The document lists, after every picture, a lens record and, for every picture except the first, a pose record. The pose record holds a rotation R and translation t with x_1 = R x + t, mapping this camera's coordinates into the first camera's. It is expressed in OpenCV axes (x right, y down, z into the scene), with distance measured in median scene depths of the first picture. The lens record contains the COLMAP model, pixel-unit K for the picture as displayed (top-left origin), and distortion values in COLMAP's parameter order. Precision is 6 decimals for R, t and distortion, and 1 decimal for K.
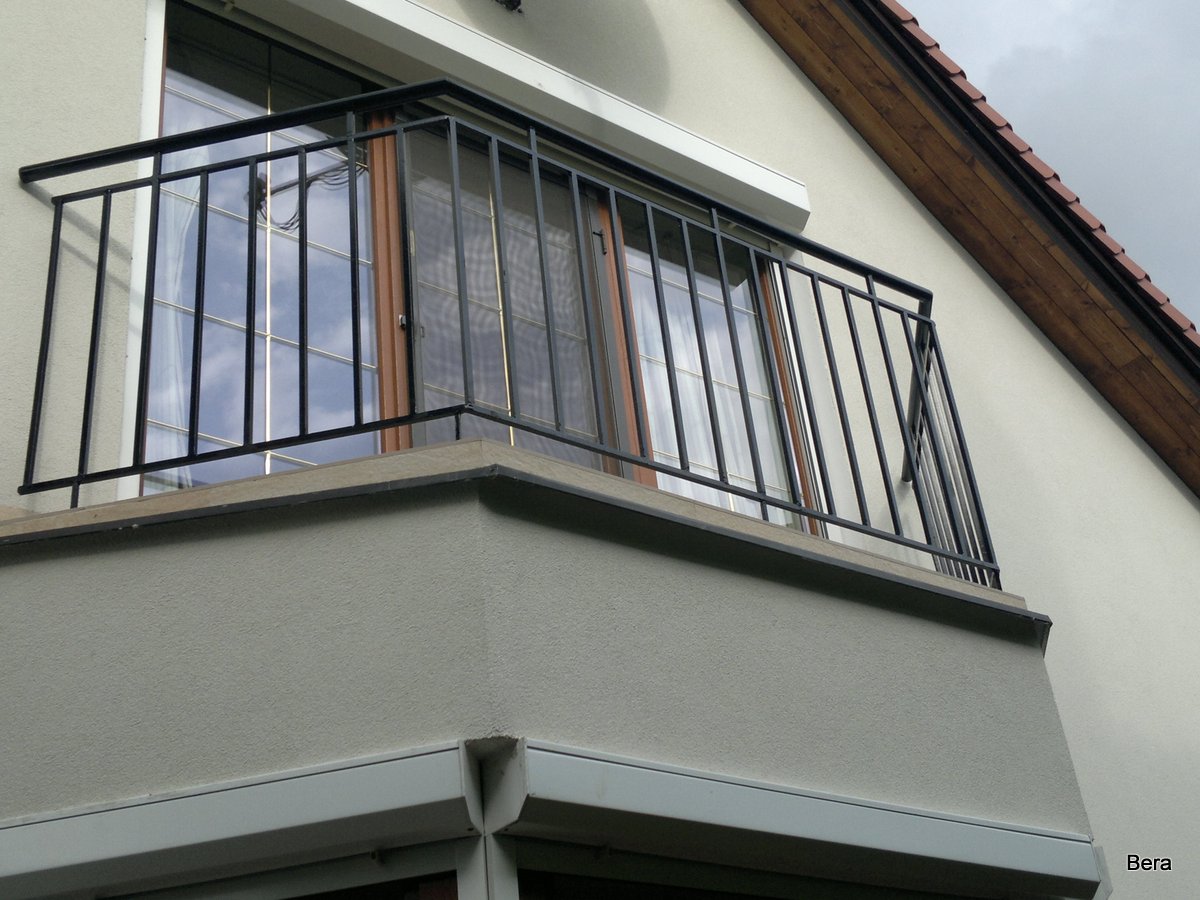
lens RADIAL K [[1617.8, 0, 600.0], [0, 1617.8, 450.0], [0, 0, 1]] dist [0.016018, 0.045024]
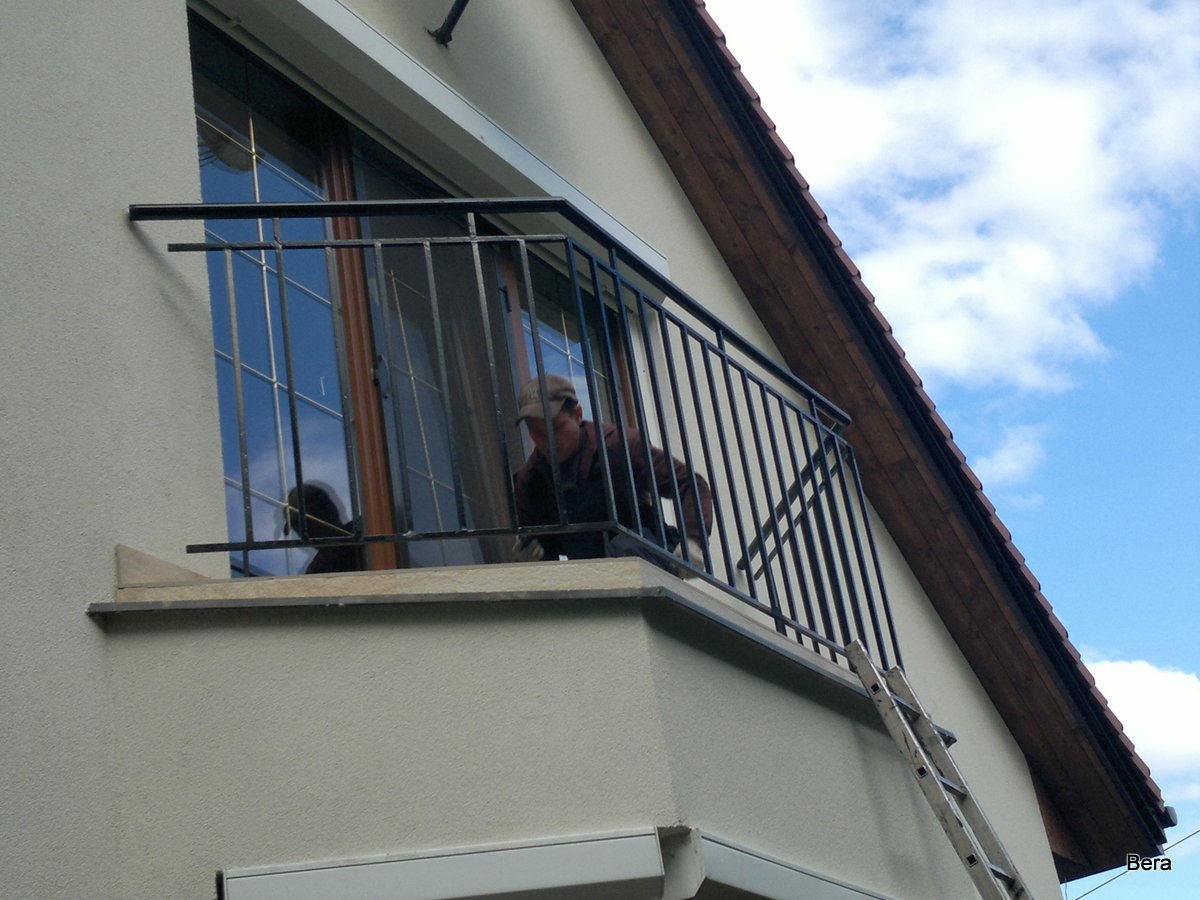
lens RADIAL K [[2053.8, 0, 600.0], [0, 2053.8, 450.0], [0, 0, 1]] dist [0.036038, 0.014832]
pose [[0.933774, 0.130829, 0.333092, -0.483246], [-0.140445, 0.990077, 0.004843, -0.070603], [-0.329153, -0.051304, 0.942882, -0.289728]]
